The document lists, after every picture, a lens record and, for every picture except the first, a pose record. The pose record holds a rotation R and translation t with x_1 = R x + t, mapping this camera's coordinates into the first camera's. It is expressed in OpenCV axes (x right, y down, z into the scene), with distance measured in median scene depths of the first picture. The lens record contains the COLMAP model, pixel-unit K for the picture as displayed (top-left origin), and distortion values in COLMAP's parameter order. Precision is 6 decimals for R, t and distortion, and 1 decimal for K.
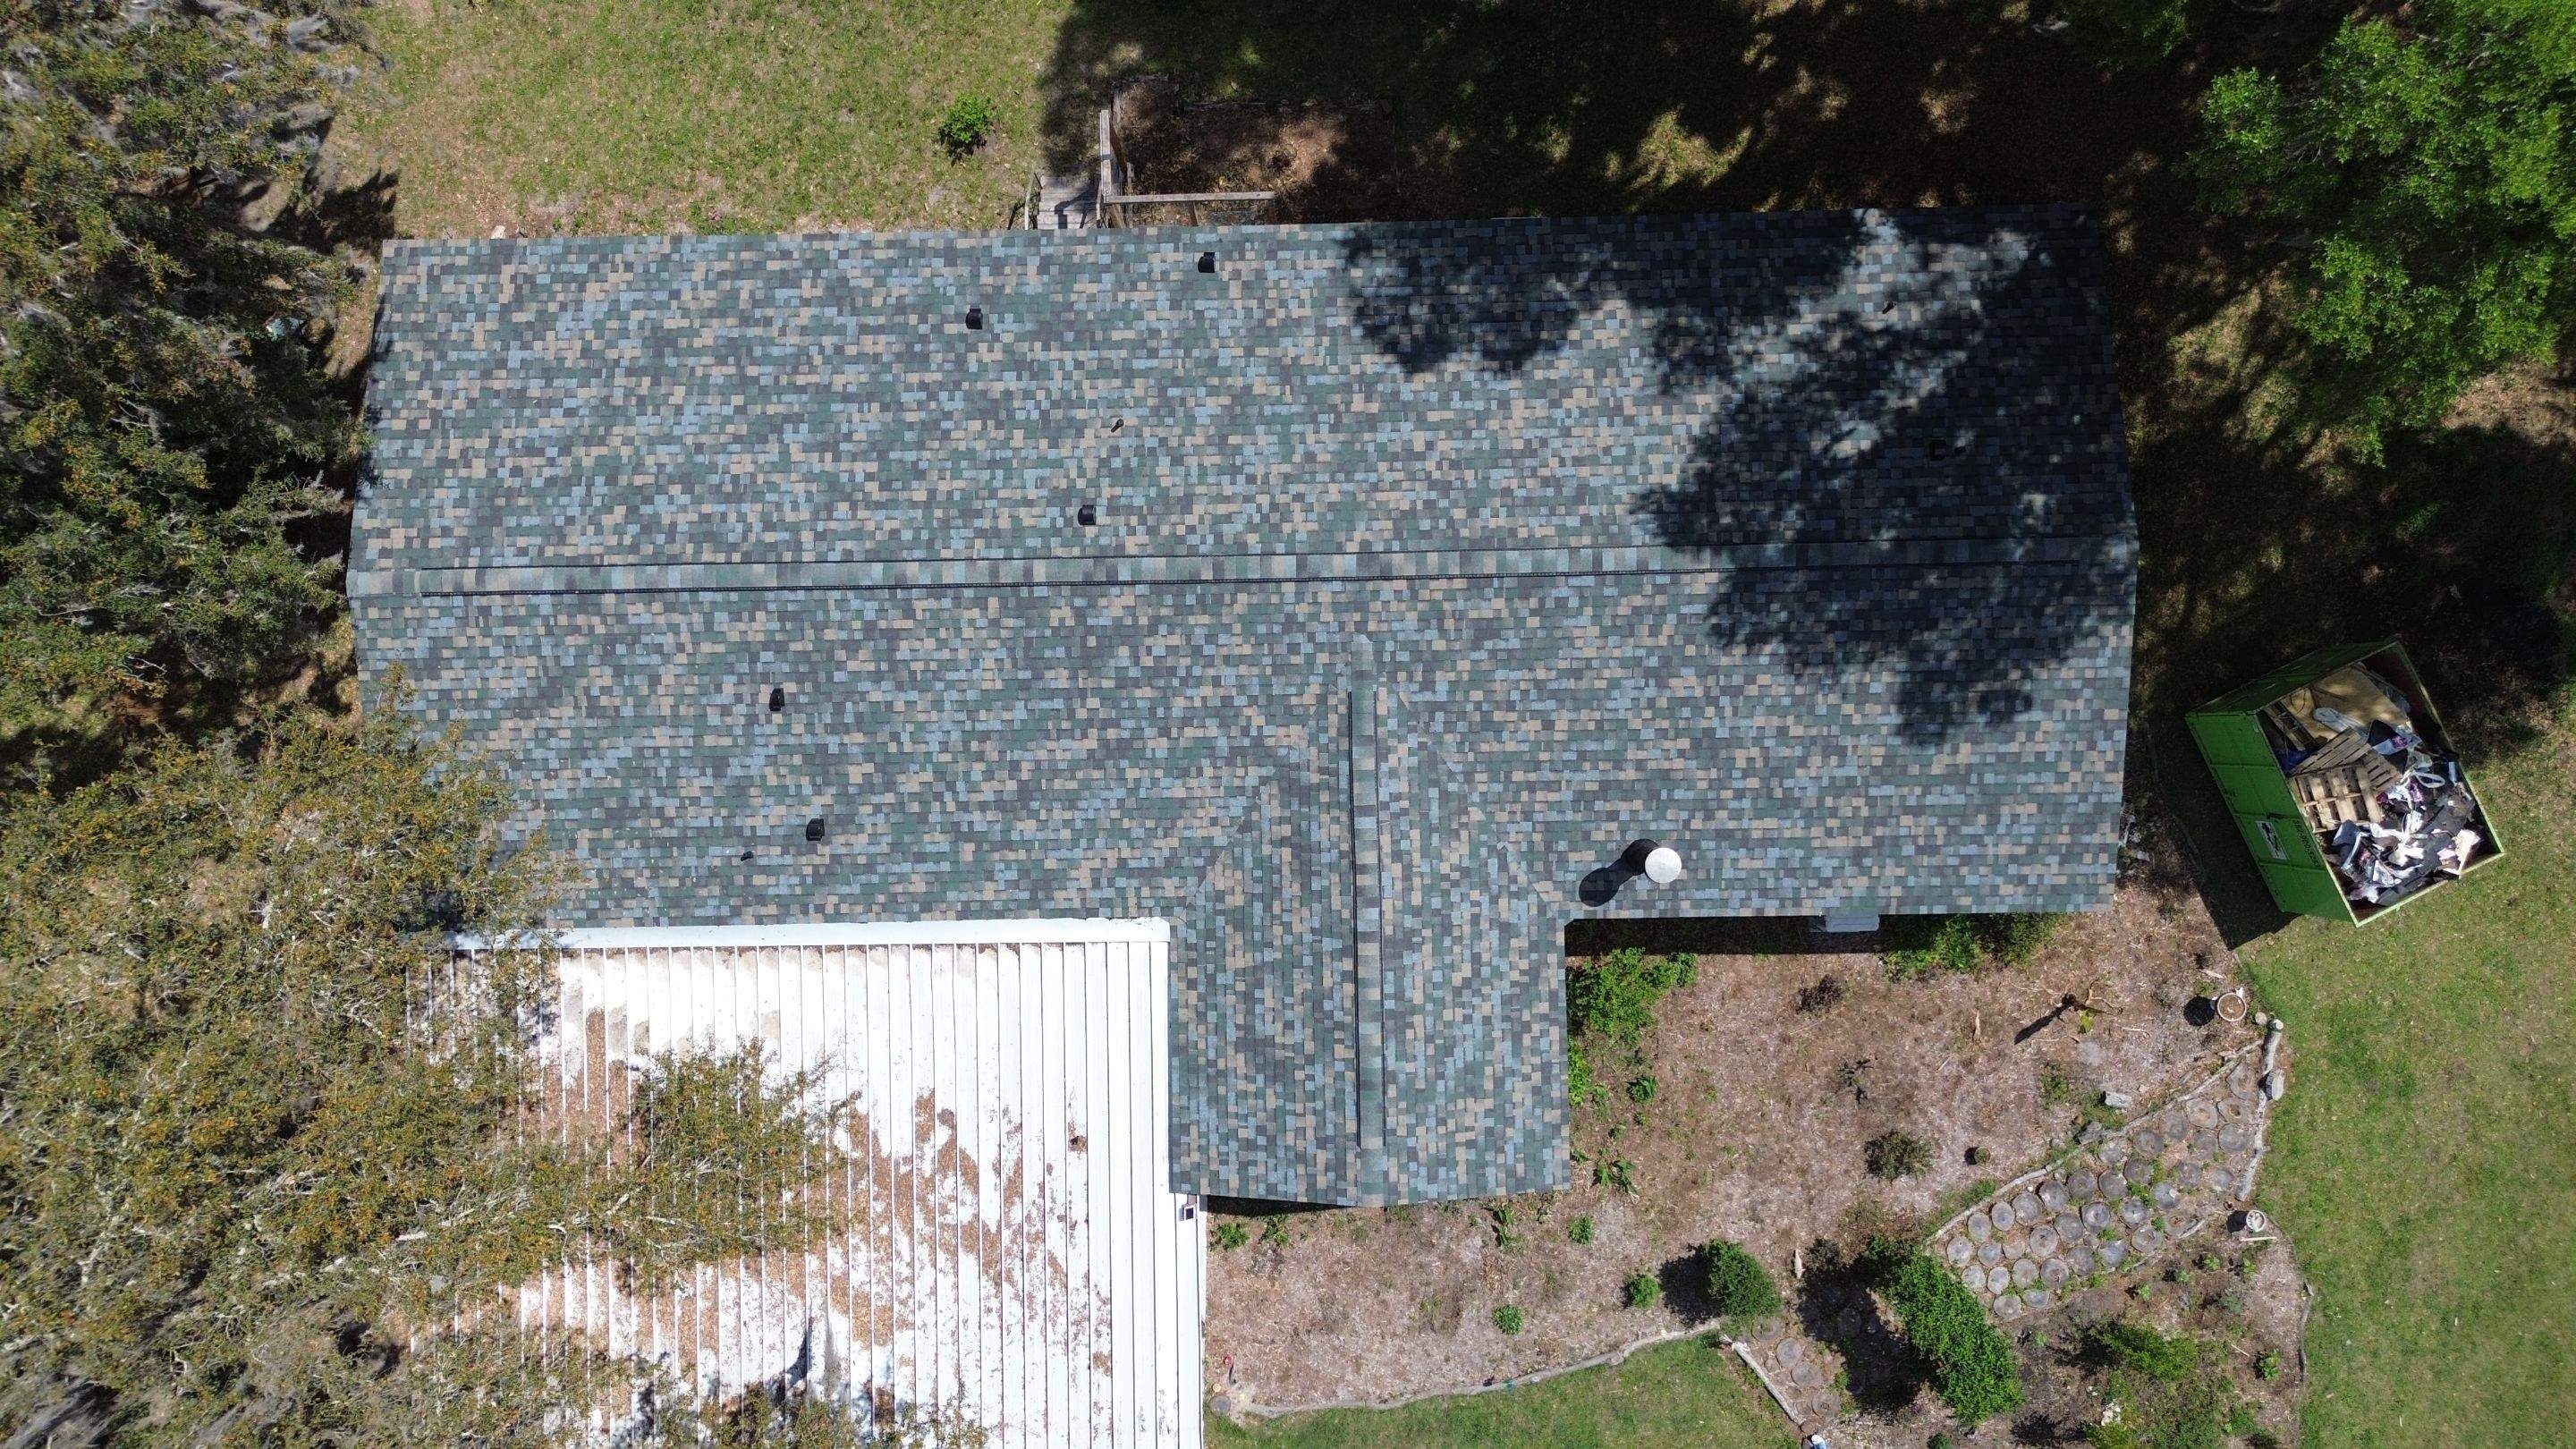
lens RADIAL K [[1849.4, 0, 1284.2], [0, 1849.4, 710.6], [0, 0, 1]] dist [0.050035, -0.042683]
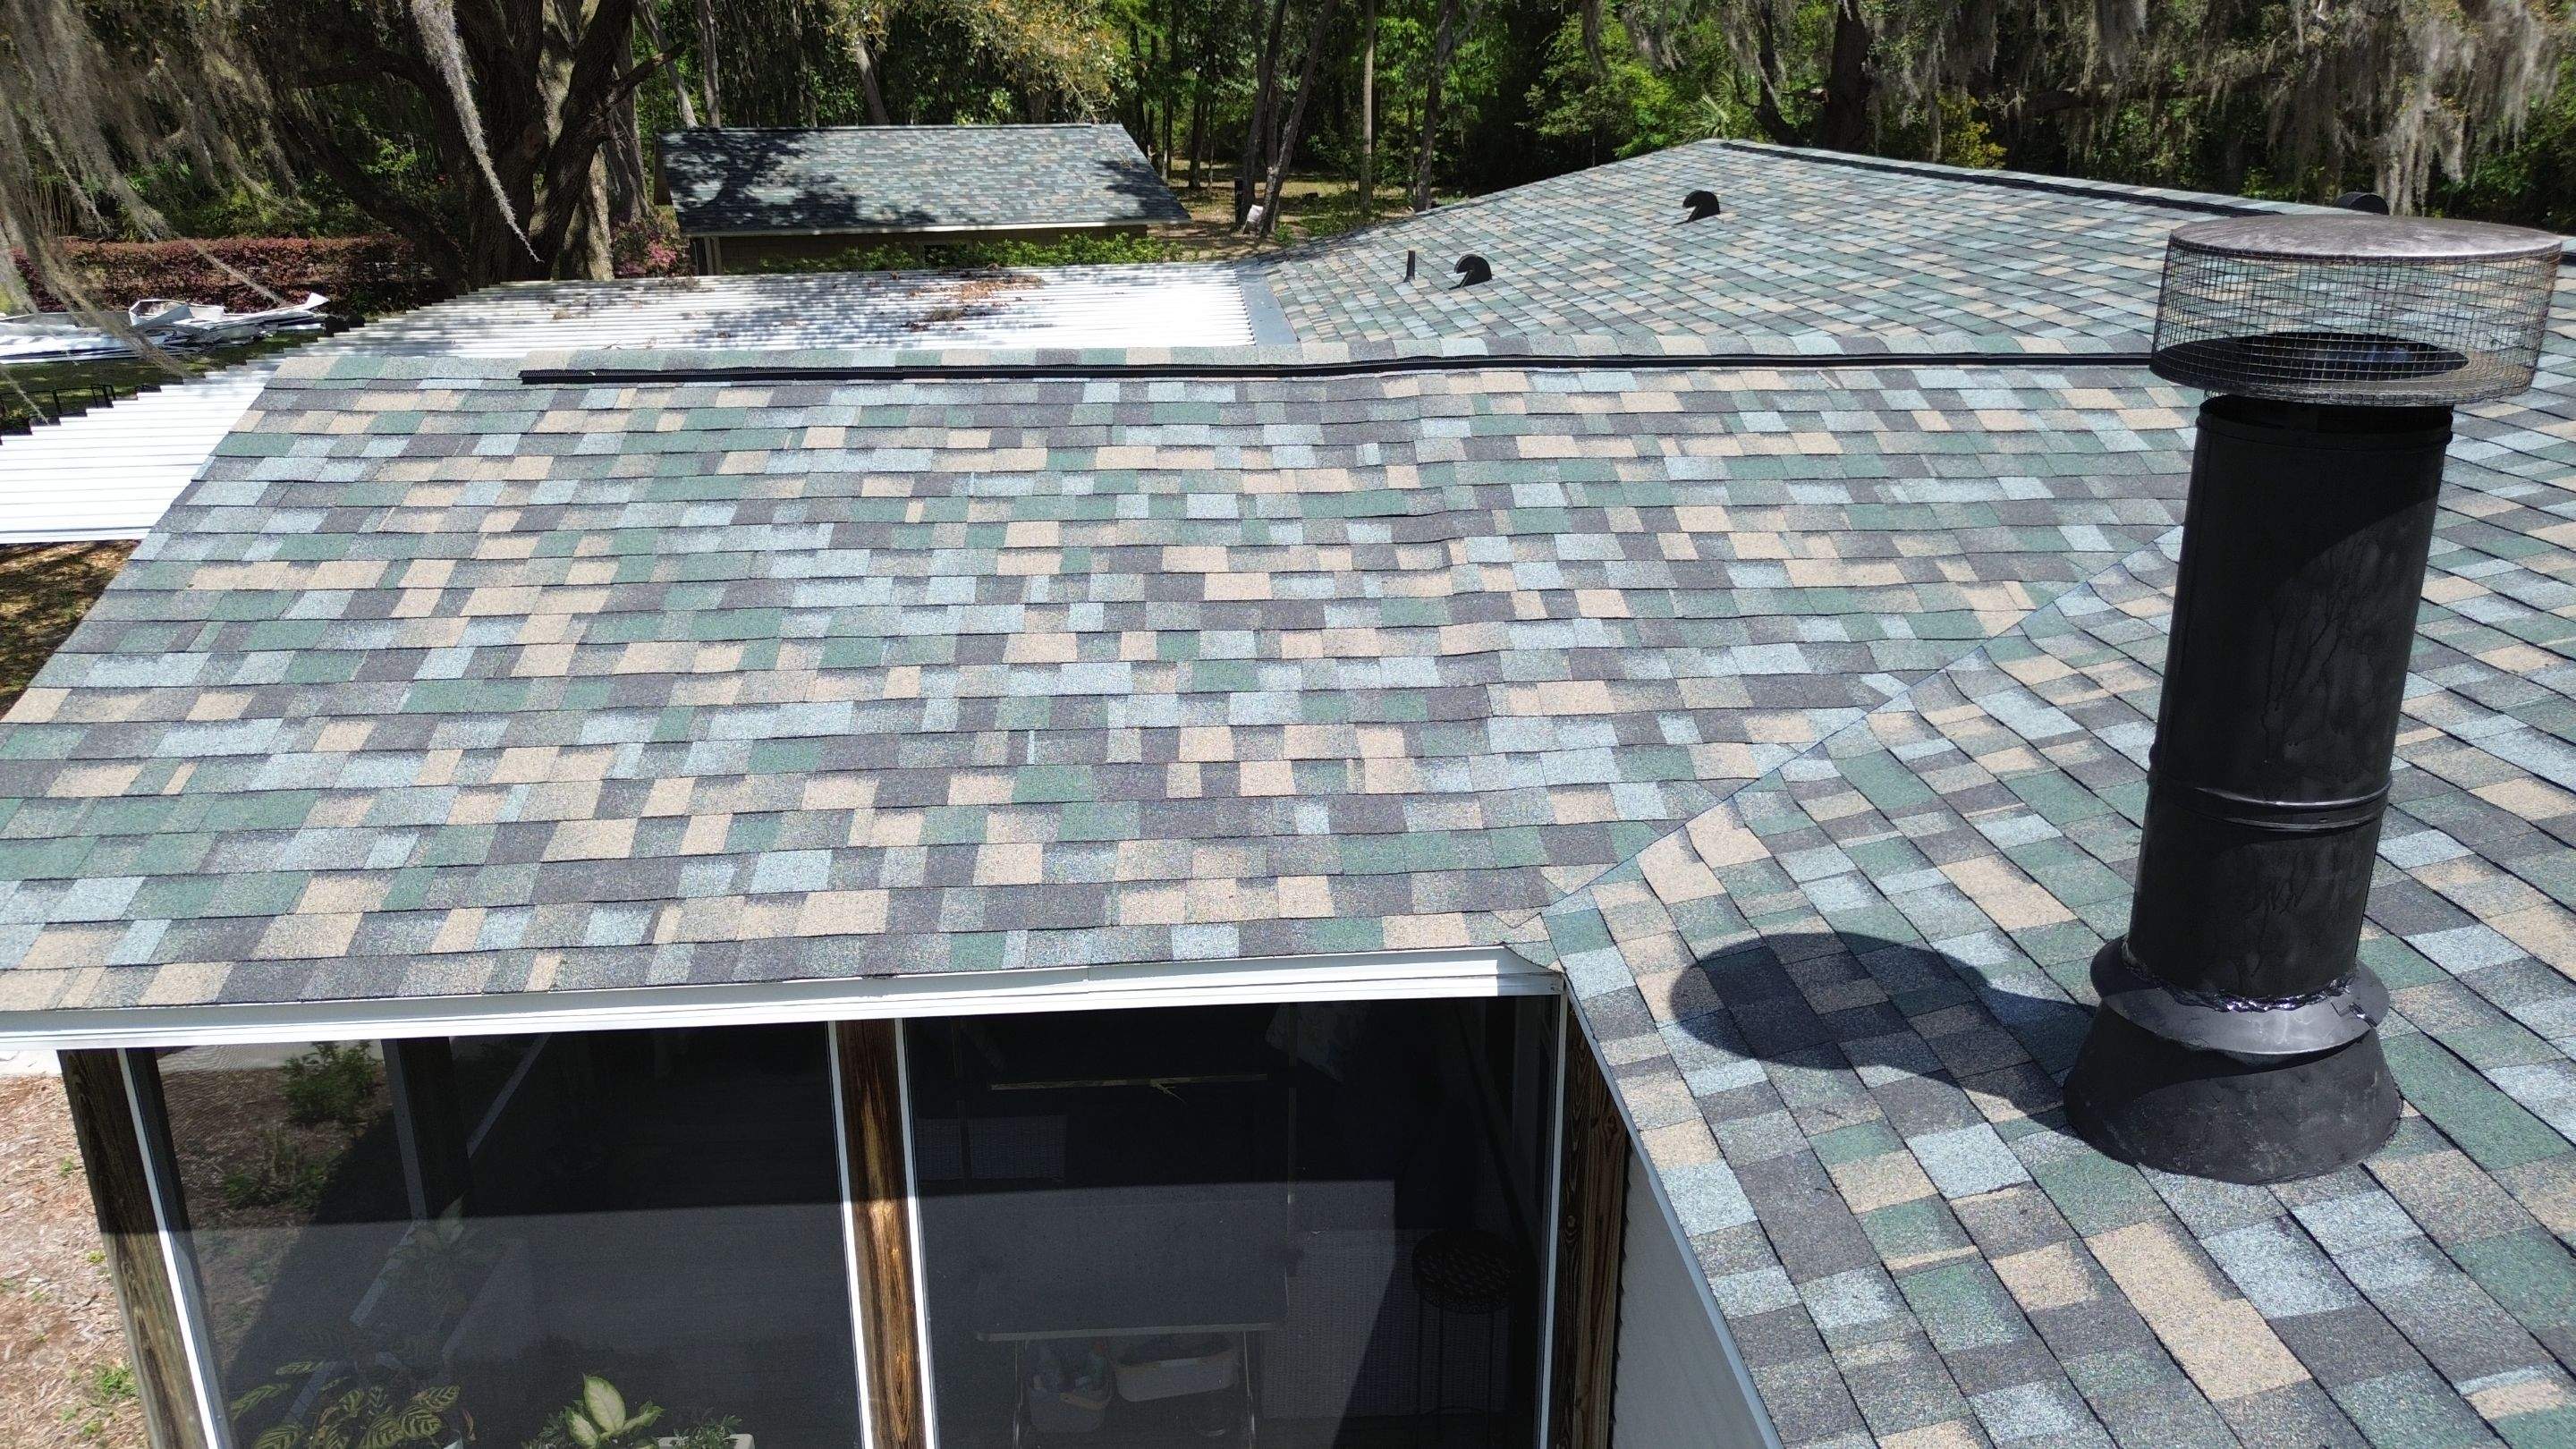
lens RADIAL K [[1849.4, 0, 1289.1], [0, 1849.4, 709.5], [0, 0, 1]] dist [0.050035, -0.042683]
pose [[0.049561, 0.342948, -0.938046, 0.296856], [-0.998482, 0.039603, -0.038275, 0.142555], [0.024023, 0.938519, 0.344390, 0.940037]]
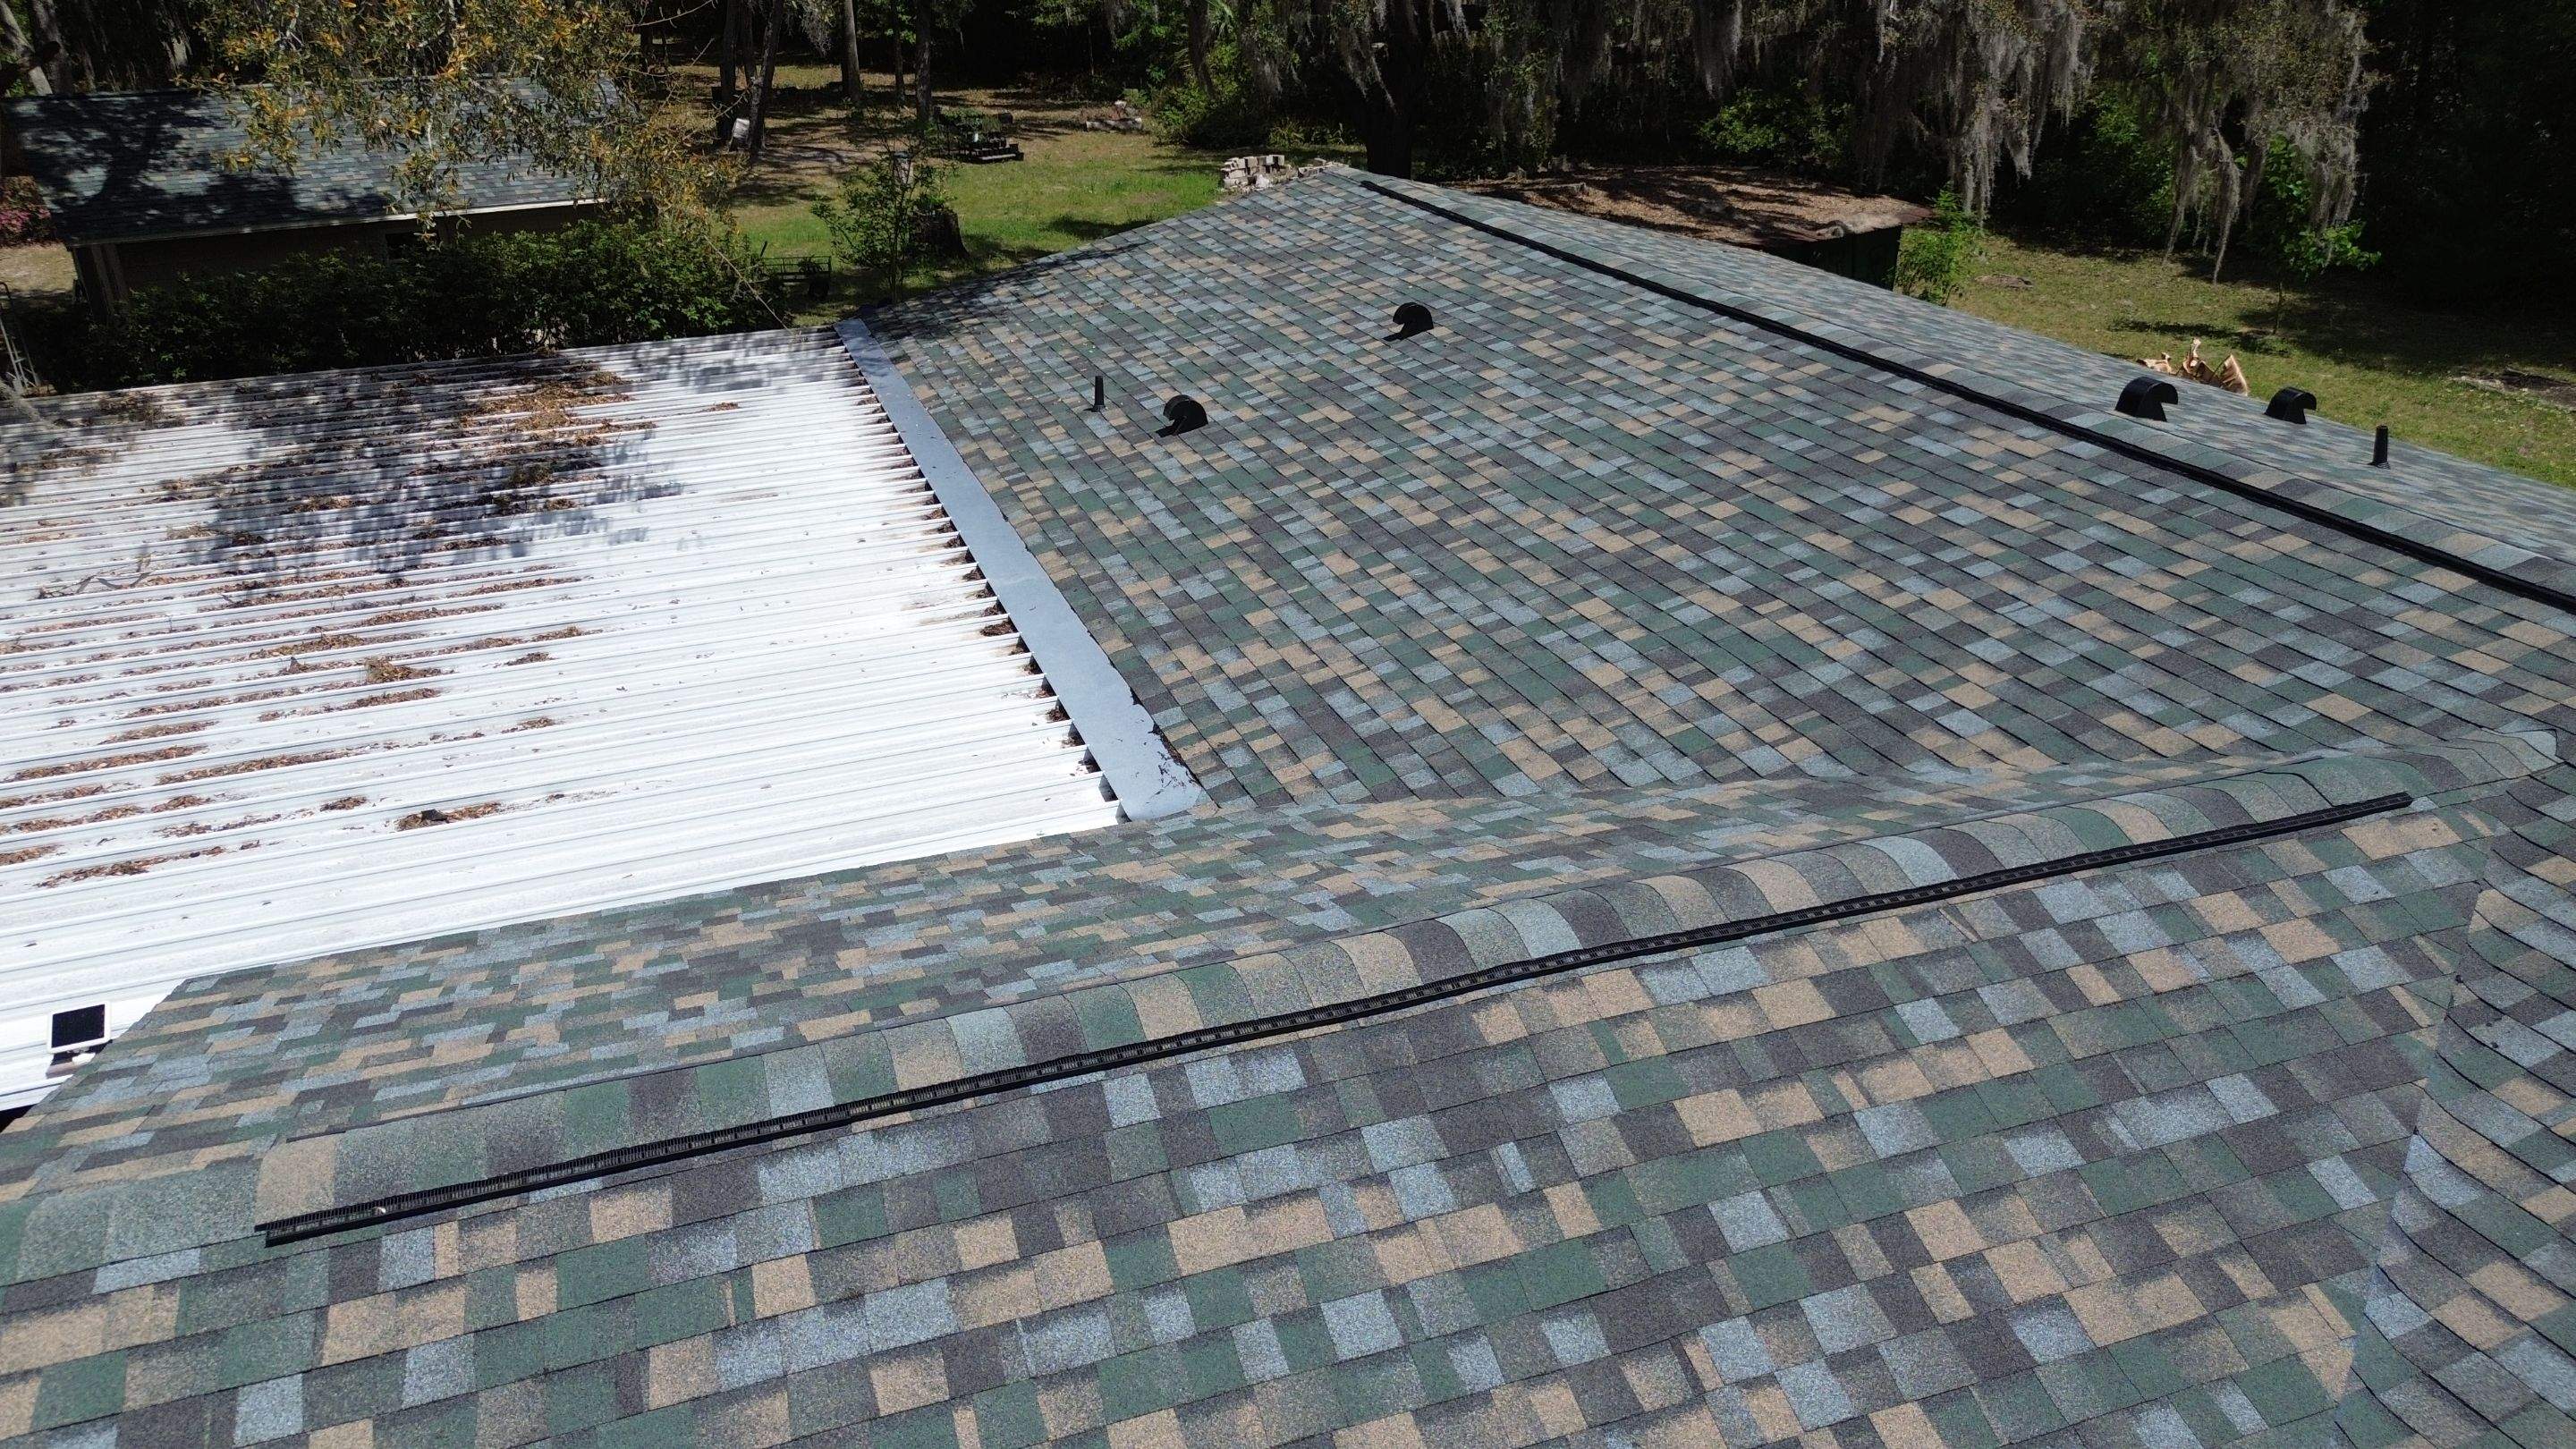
lens RADIAL K [[1849.4, 0, 1298.0], [0, 1849.4, 719.8], [0, 0, 1]] dist [0.050035, -0.042683]
pose [[0.326707, 0.398760, -0.856886, 0.199227], [-0.945001, 0.152514, -0.289329, 0.186823], [0.015315, 0.904284, 0.426656, 0.874720]]
